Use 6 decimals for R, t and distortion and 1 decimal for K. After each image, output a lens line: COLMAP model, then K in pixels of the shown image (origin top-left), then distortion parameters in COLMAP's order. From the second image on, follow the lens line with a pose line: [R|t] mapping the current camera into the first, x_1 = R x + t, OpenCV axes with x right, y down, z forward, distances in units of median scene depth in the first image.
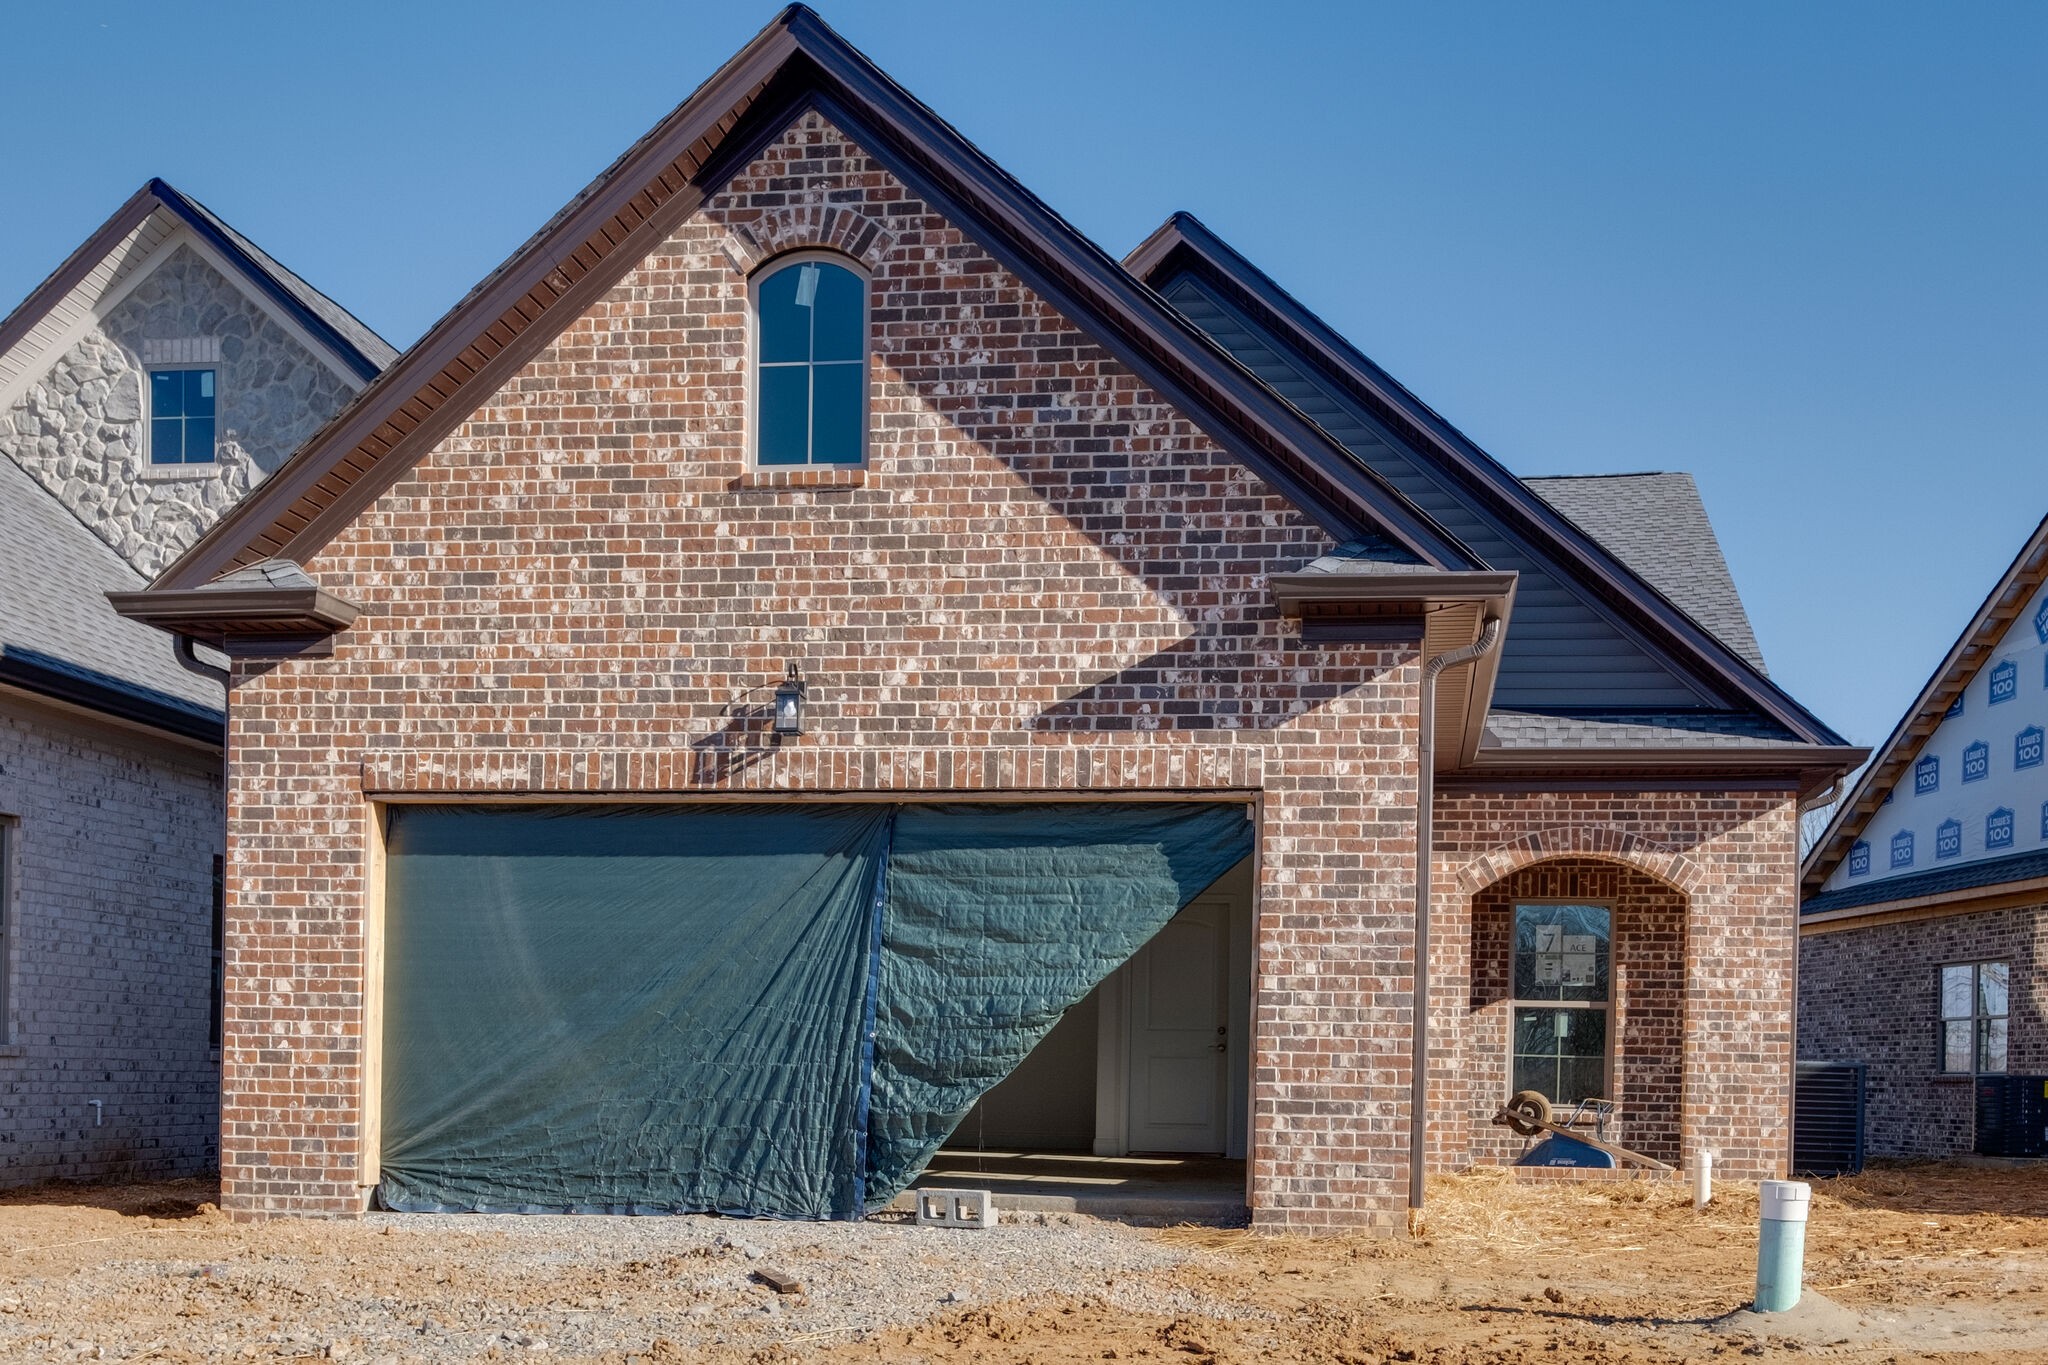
lens RADIAL K [[996.9, 0, 1028.7], [0, 996.9, 686.4], [0, 0, 1]] dist [0.014705, -0.003316]
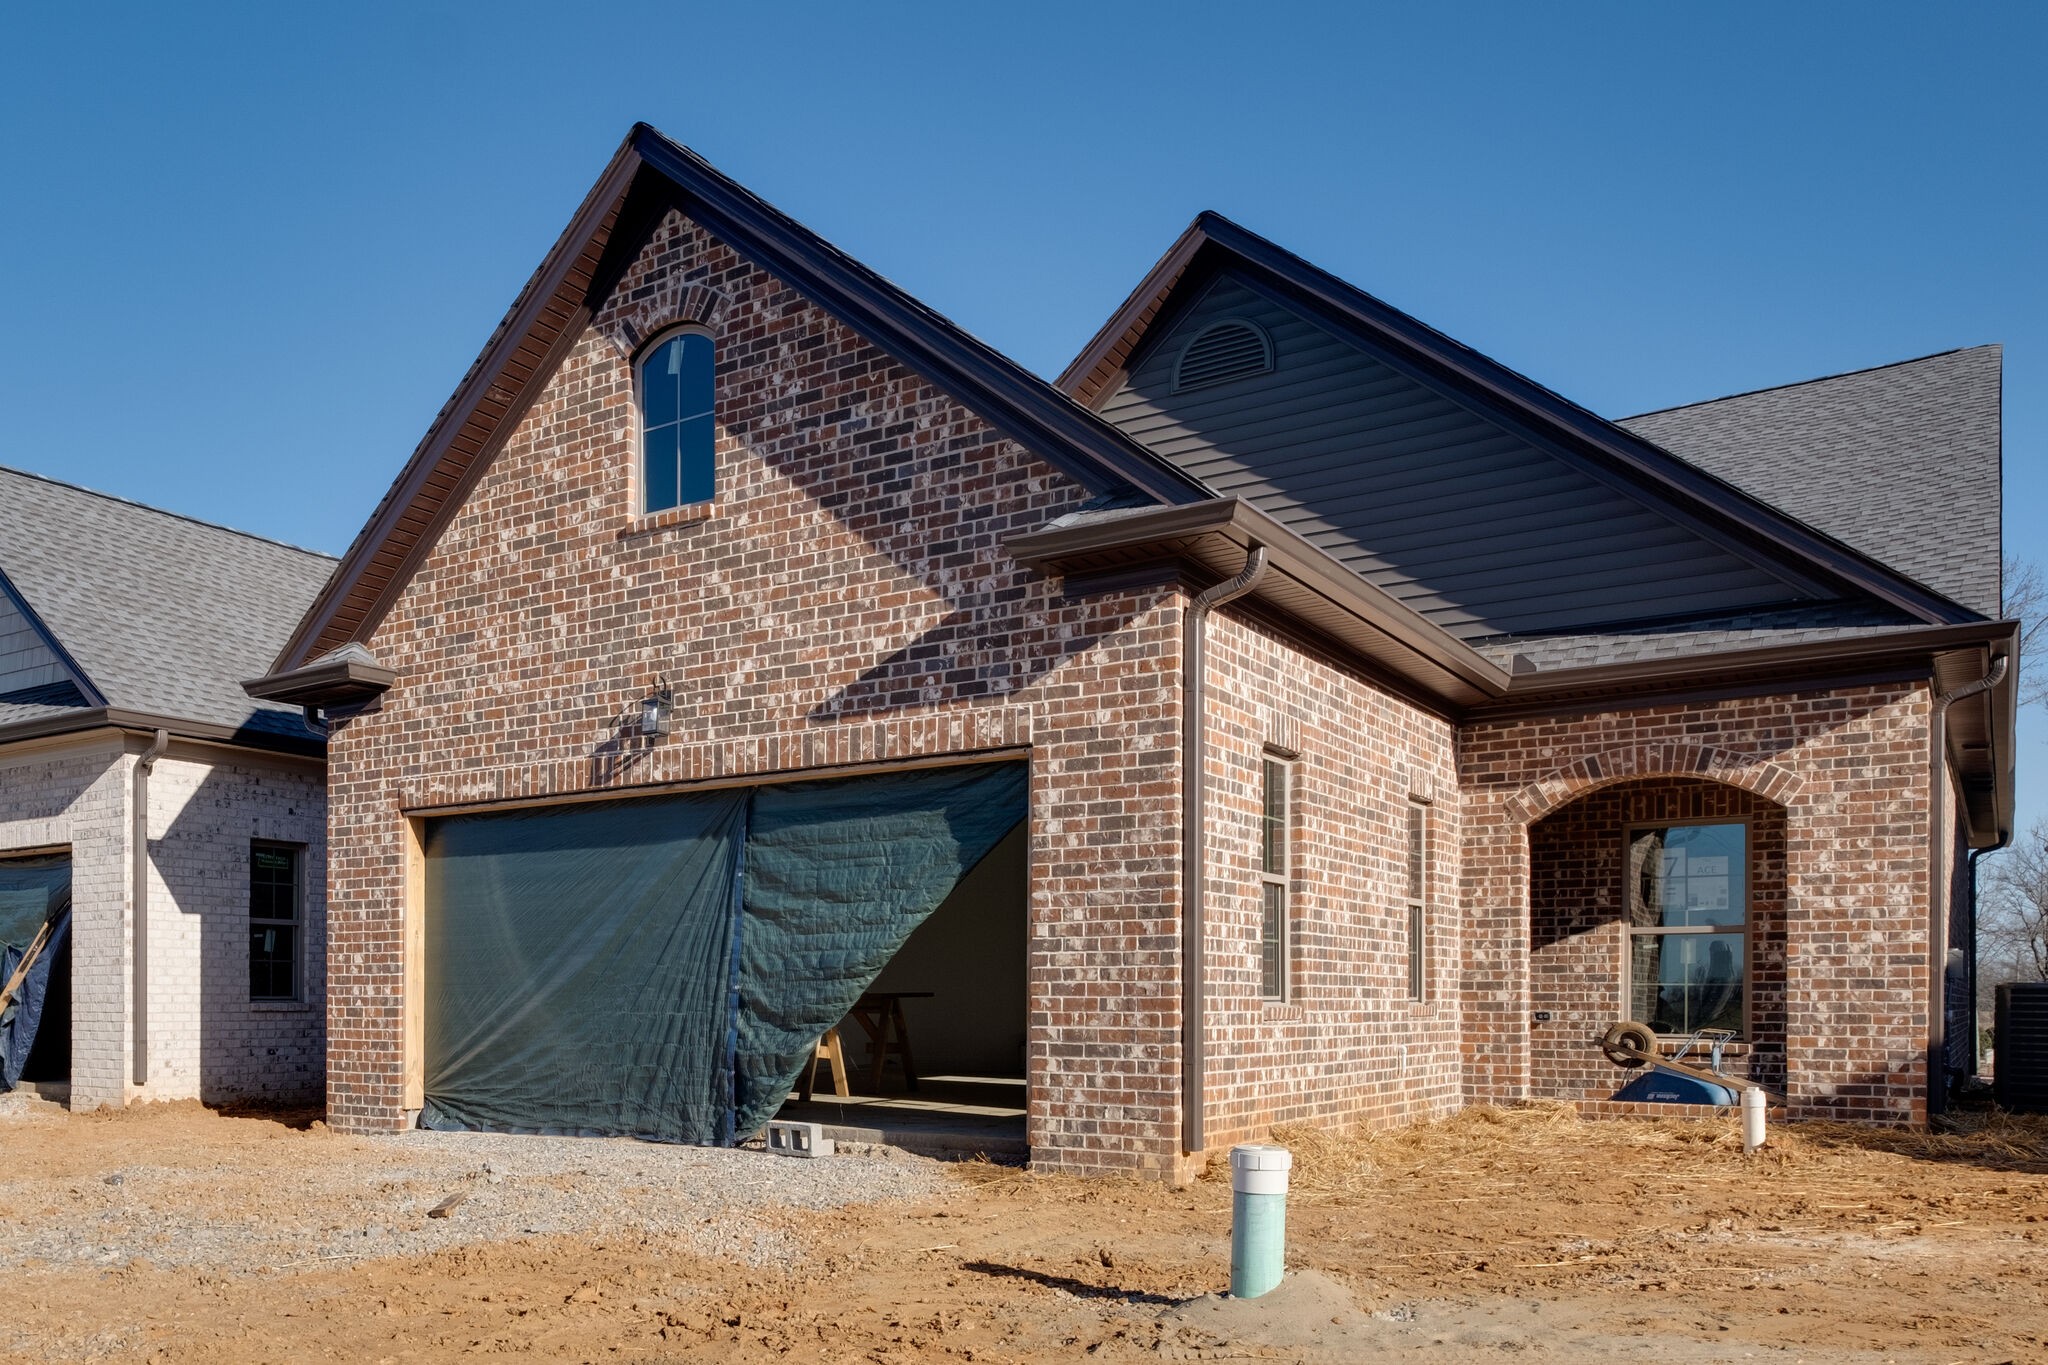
lens RADIAL K [[855.1, 0, 1023.1], [0, 855.1, 682.7], [0, 0, 1]] dist [0.009704, -0.000245]
pose [[0.958324, -0.112992, -0.262387, 0.432269], [0.115504, 0.993290, -0.005882, 0.039709], [0.261291, -0.024670, 0.964945, 0.128660]]
